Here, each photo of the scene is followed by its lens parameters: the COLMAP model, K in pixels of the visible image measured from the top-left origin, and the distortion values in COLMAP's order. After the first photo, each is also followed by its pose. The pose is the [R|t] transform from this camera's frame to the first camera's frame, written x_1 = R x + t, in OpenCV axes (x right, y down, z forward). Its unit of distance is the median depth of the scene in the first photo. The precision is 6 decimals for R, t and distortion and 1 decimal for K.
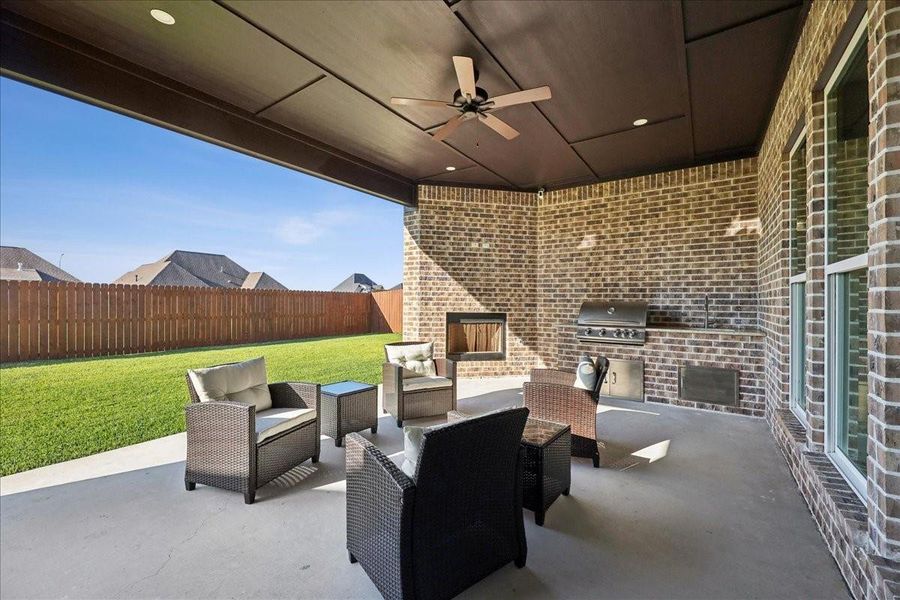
lens RADIAL K [[370.1, 0, 450.0], [0, 370.1, 300.0], [0, 0, 1]] dist [-0.001019, 0.000143]
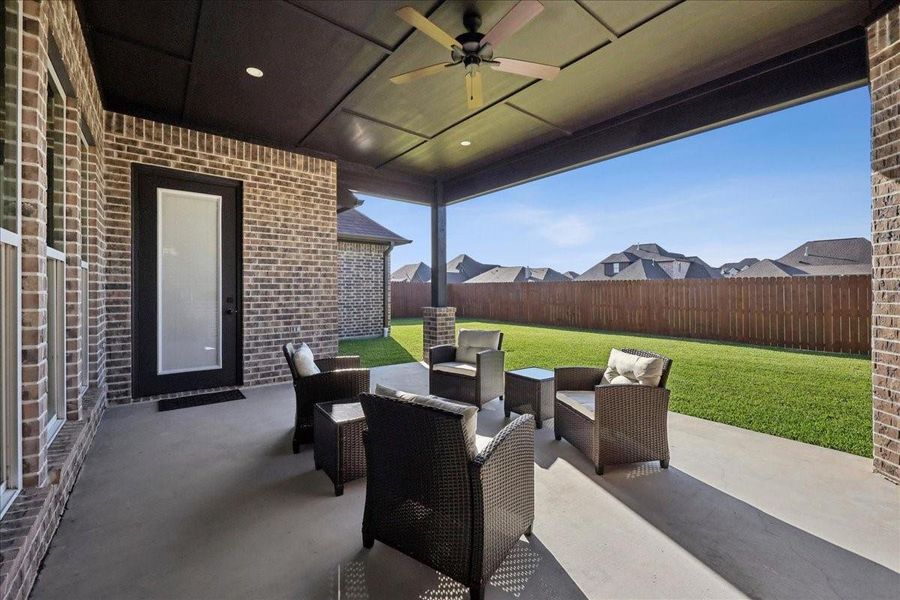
lens RADIAL K [[370.1, 0, 450.0], [0, 370.1, 300.0], [0, 0, 1]] dist [-0.001019, 0.000143]
pose [[-0.277744, 0.015249, -0.960534, 0.313310], [-0.001505, 0.999866, 0.016309, 0.005514], [0.960654, 0.005975, -0.277684, 0.415661]]
